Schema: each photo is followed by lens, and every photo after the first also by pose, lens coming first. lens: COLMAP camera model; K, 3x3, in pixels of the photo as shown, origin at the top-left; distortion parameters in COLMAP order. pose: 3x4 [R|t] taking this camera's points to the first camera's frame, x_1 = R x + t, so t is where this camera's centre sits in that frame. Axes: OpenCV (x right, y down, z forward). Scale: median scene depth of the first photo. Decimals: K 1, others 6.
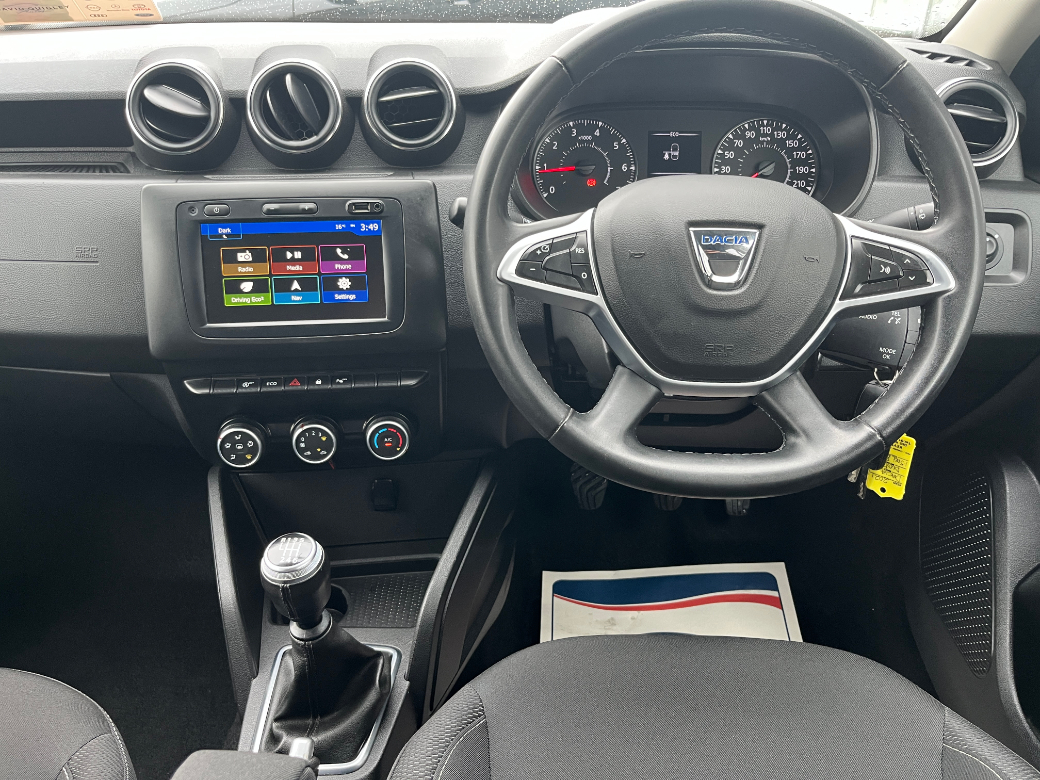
lens RADIAL K [[788.8, 0, 505.5], [0, 788.8, 389.1], [0, 0, 1]] dist [0.052428, -0.082047]
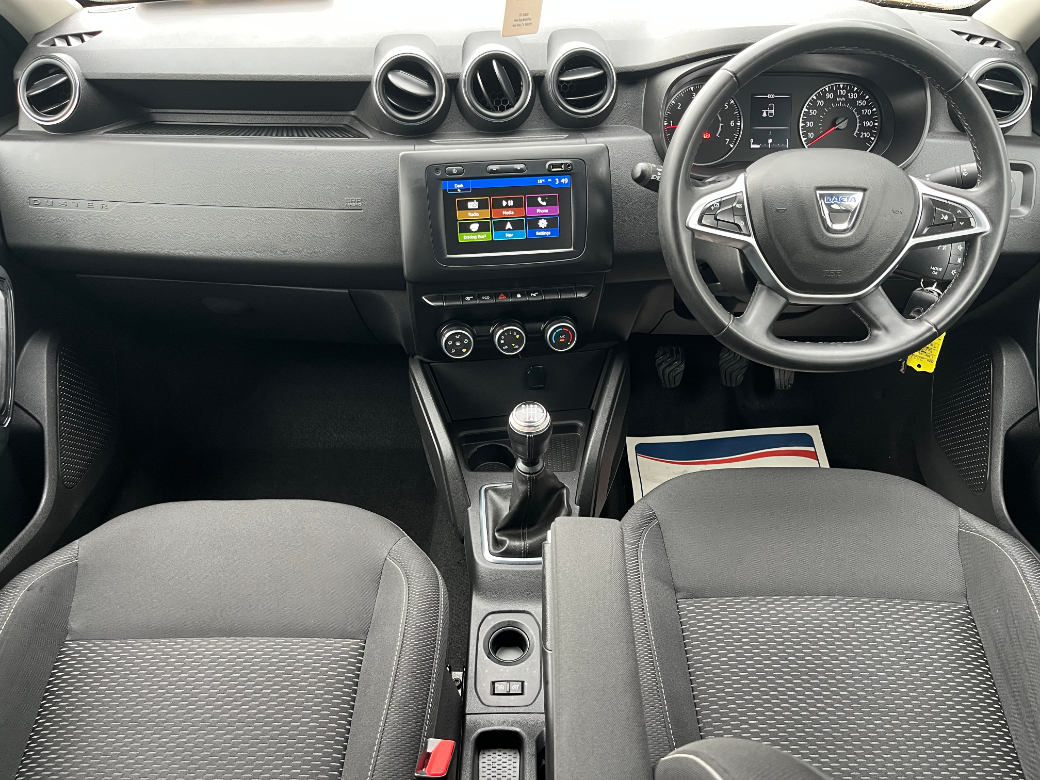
lens RADIAL K [[788.8, 0, 505.5], [0, 788.8, 389.1], [0, 0, 1]] dist [0.052428, -0.082047]
pose [[0.999383, -0.019856, 0.028962, -0.312940], [0.015594, 0.989947, 0.140578, -0.042618], [-0.031462, -0.140040, 0.989646, -0.393517]]
